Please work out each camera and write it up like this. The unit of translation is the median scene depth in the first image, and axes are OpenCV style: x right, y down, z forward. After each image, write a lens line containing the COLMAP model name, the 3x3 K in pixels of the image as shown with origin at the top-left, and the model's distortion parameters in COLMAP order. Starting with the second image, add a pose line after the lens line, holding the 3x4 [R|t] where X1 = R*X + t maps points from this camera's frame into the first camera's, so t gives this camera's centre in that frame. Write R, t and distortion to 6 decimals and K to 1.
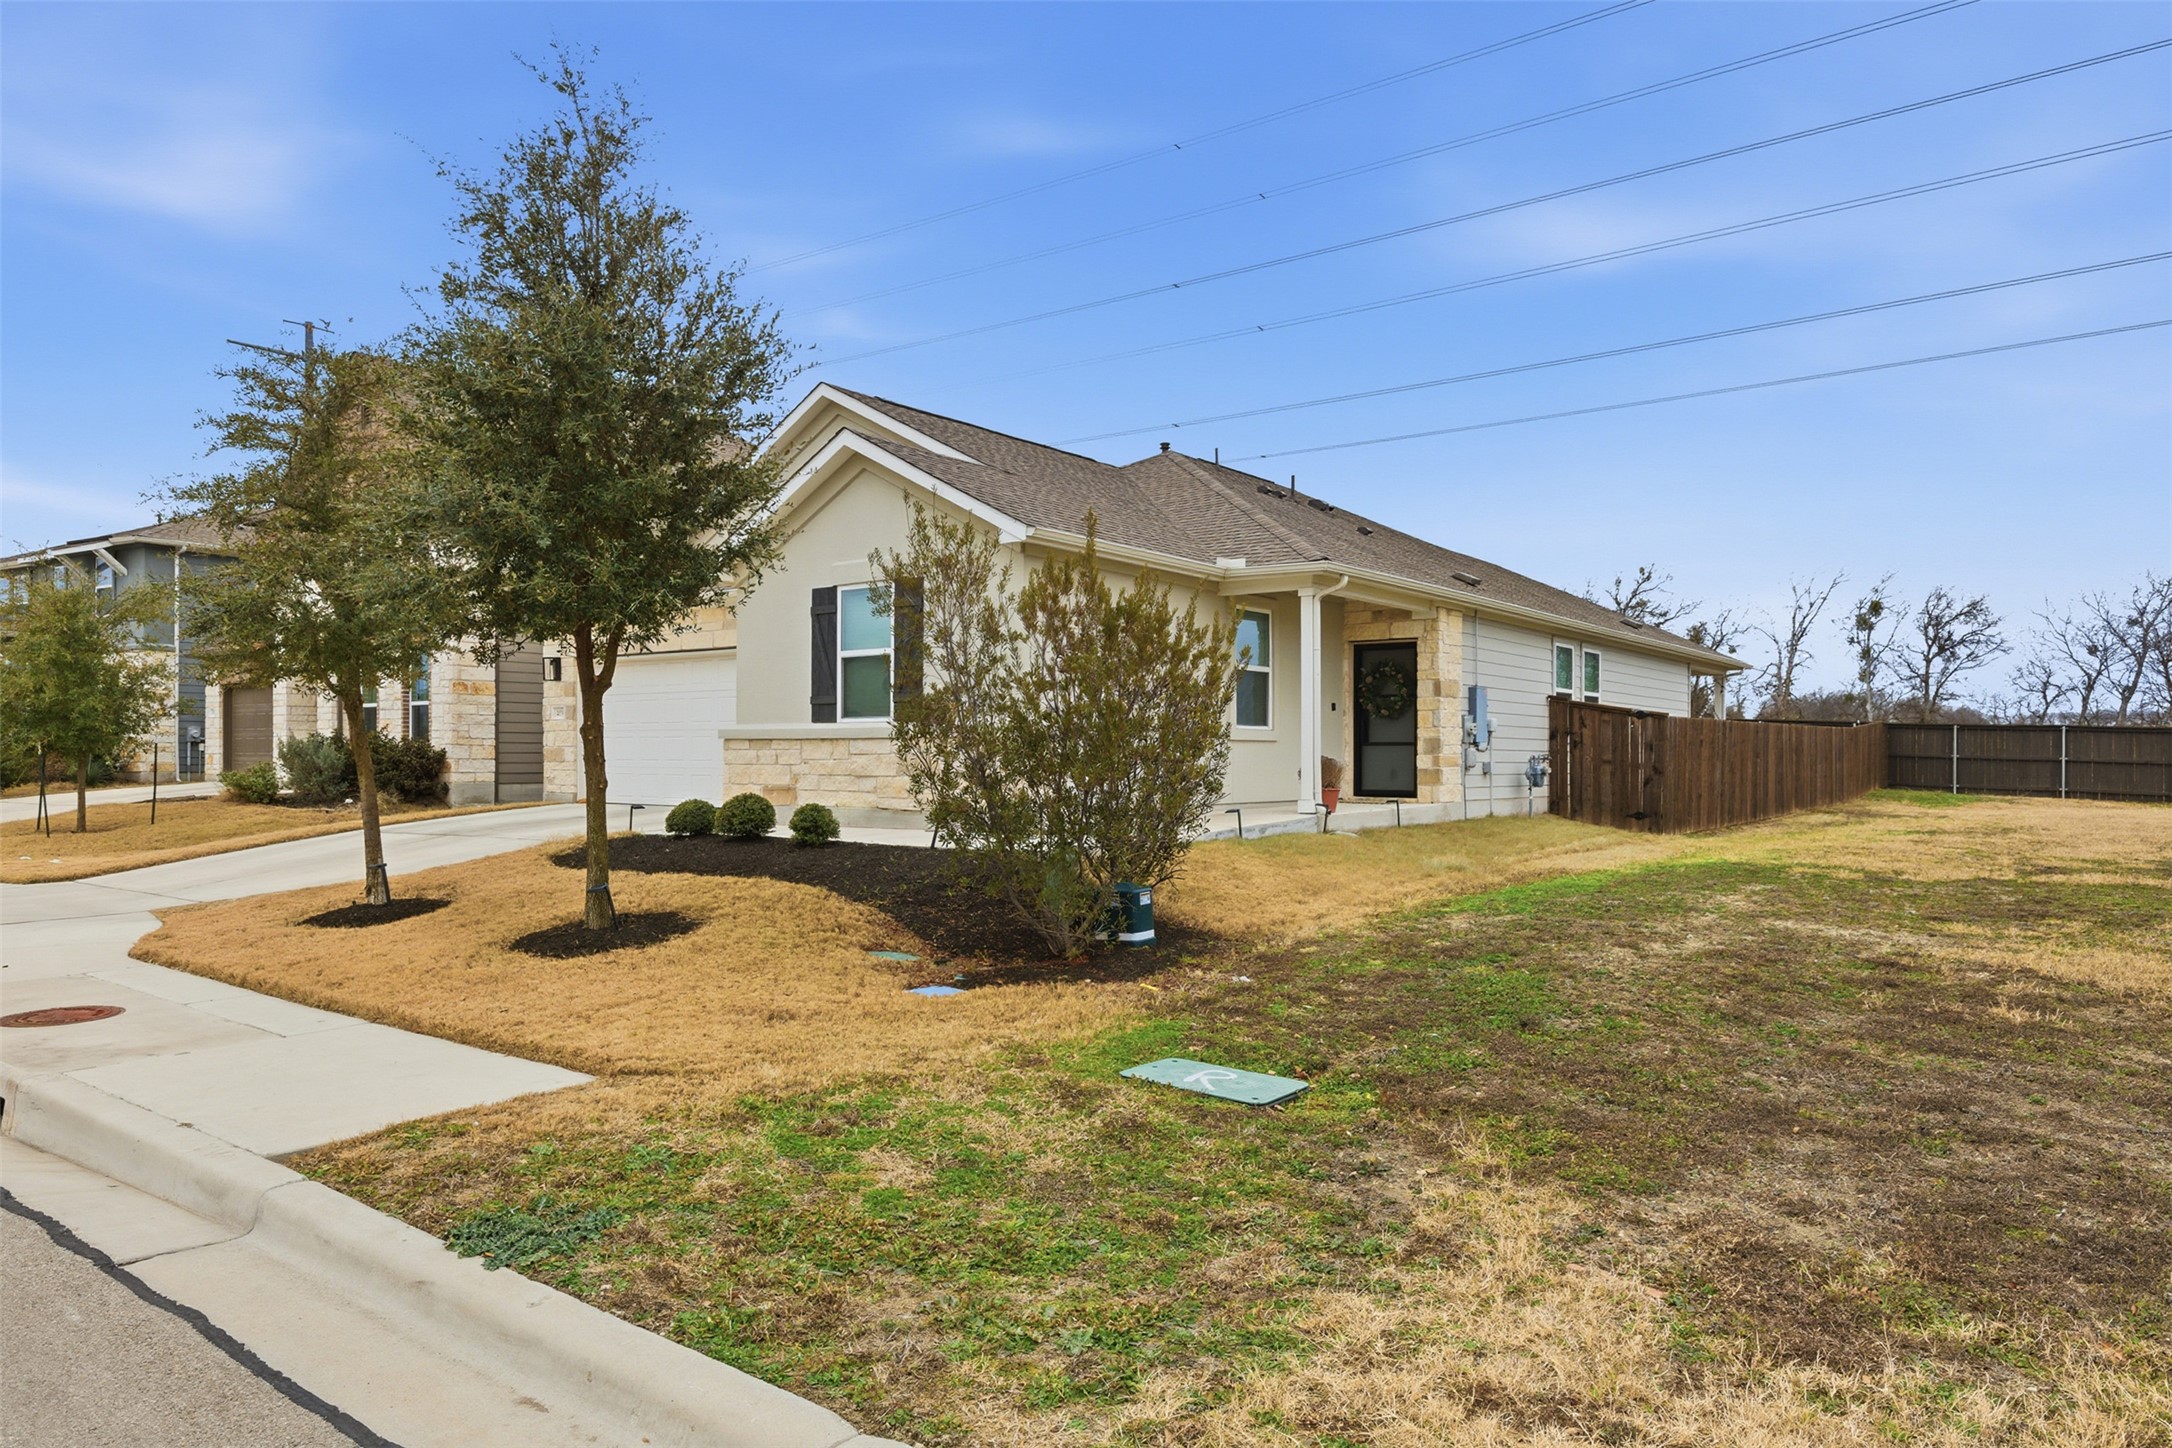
lens RADIAL K [[1399.8, 0, 1091.3], [0, 1399.8, 736.0], [0, 0, 1]] dist [-0.002765, 0.015630]
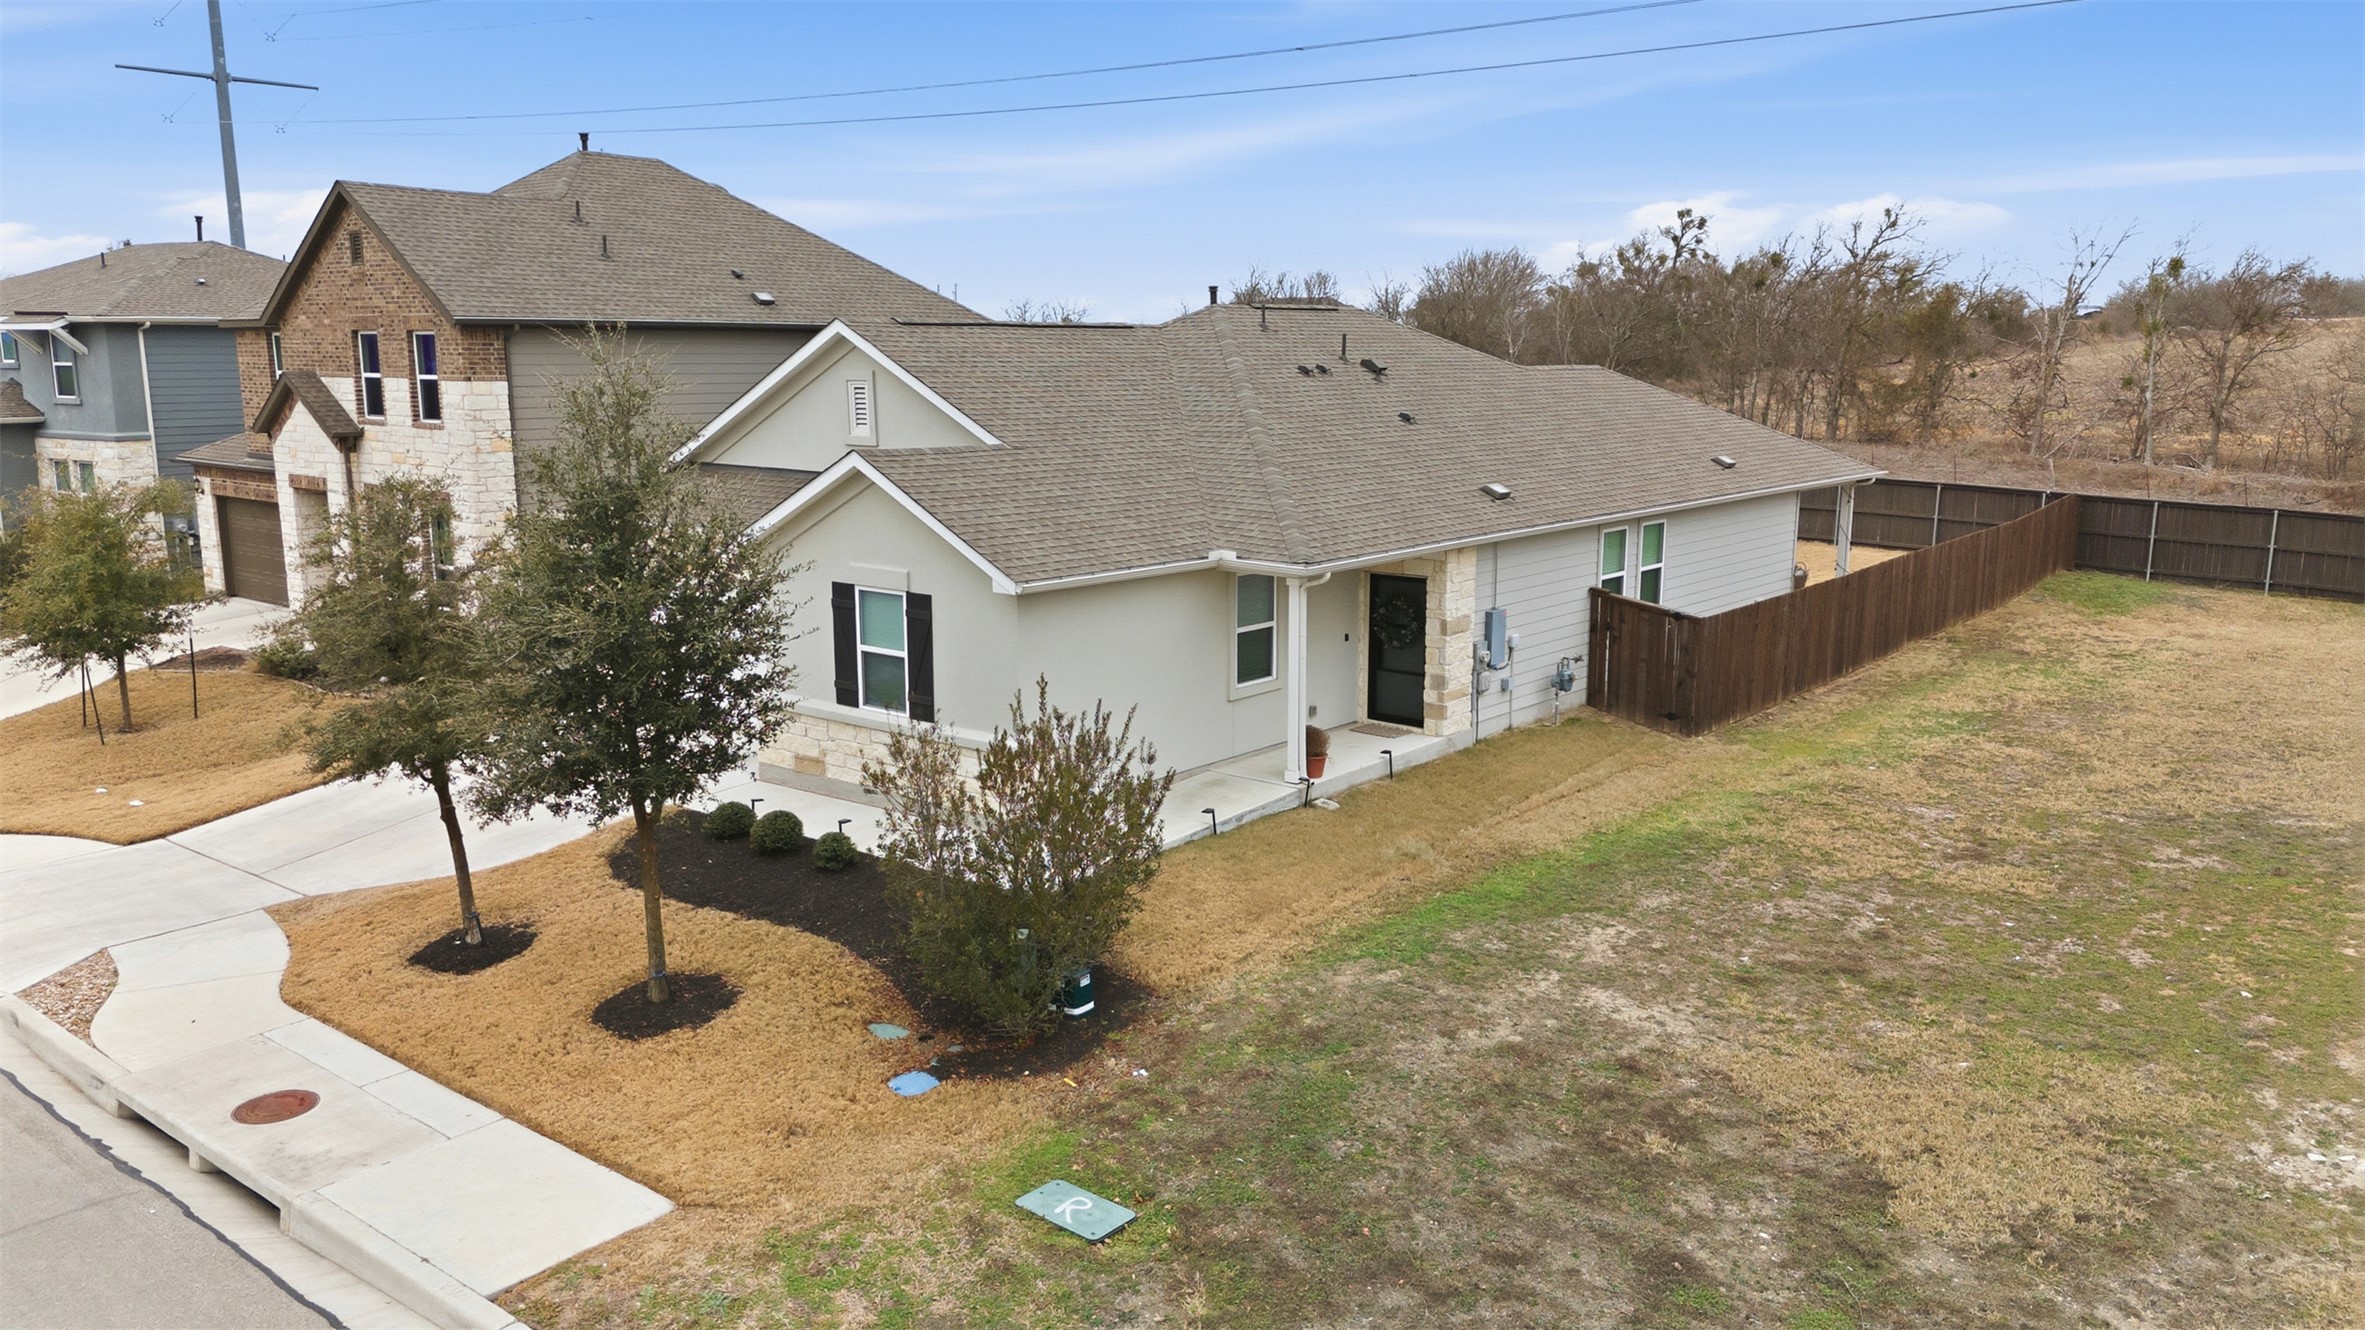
lens RADIAL K [[1737.3, 0, 1172.1], [0, 1737.3, 659.3], [0, 0, 1]] dist [0.075137, -0.020118]
pose [[0.999500, 0.003747, -0.031387, 0.089836], [0.001887, 0.984106, 0.177573, -0.245224], [0.031554, -0.177544, 0.983607, -0.276052]]
